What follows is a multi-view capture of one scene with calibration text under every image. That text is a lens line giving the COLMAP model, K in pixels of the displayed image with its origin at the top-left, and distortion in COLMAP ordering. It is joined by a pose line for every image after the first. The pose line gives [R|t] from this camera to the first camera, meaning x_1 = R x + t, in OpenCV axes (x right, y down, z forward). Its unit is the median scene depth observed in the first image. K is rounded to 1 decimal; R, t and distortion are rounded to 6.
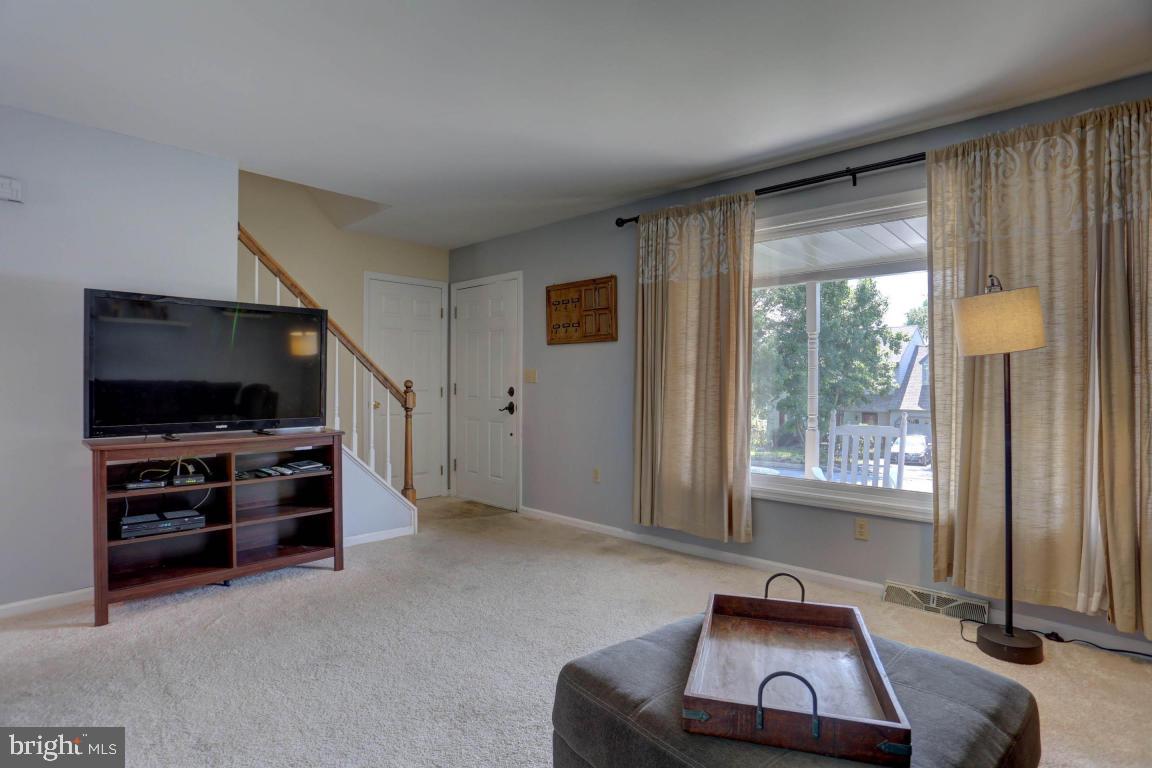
lens RADIAL K [[569.8, 0, 589.3], [0, 569.8, 379.5], [0, 0, 1]] dist [-0.079271, 0.034756]
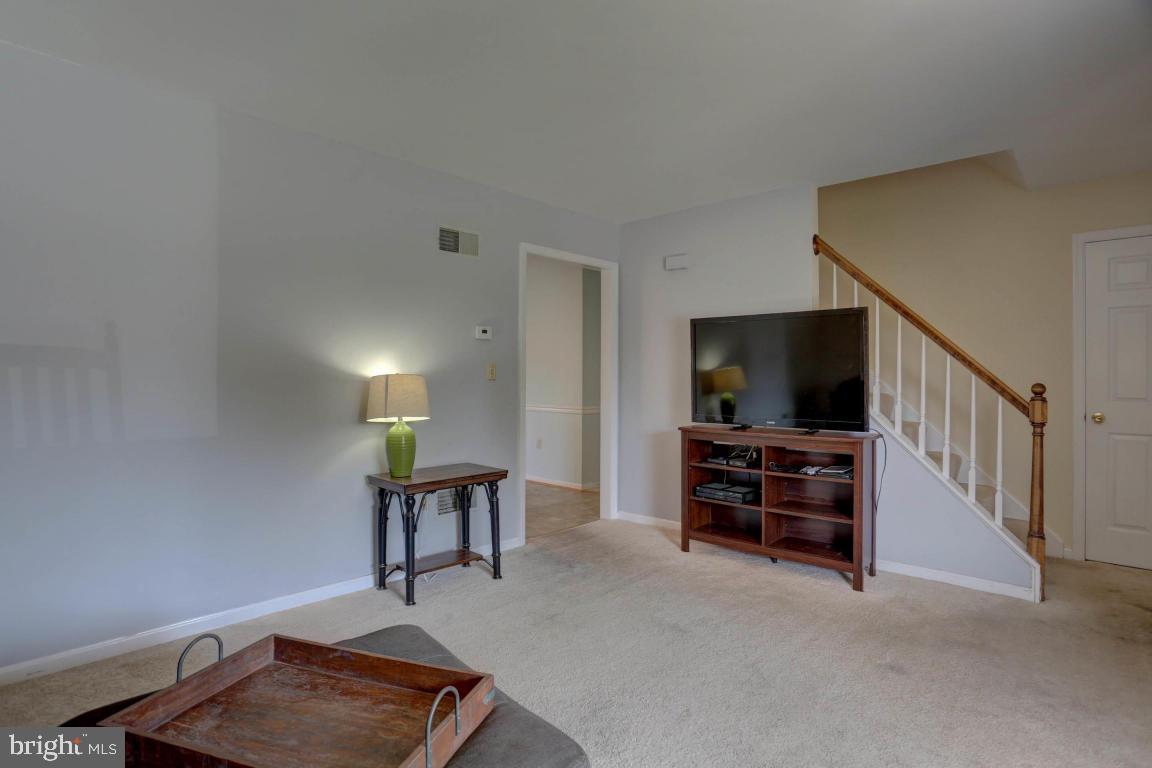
lens RADIAL K [[569.8, 0, 589.3], [0, 569.8, 379.5], [0, 0, 1]] dist [-0.079271, 0.034756]
pose [[0.018782, -0.001801, -0.999822, 0.463218], [-0.002659, 0.999995, -0.001851, -0.001515], [0.999820, 0.002693, 0.018777, 0.549145]]
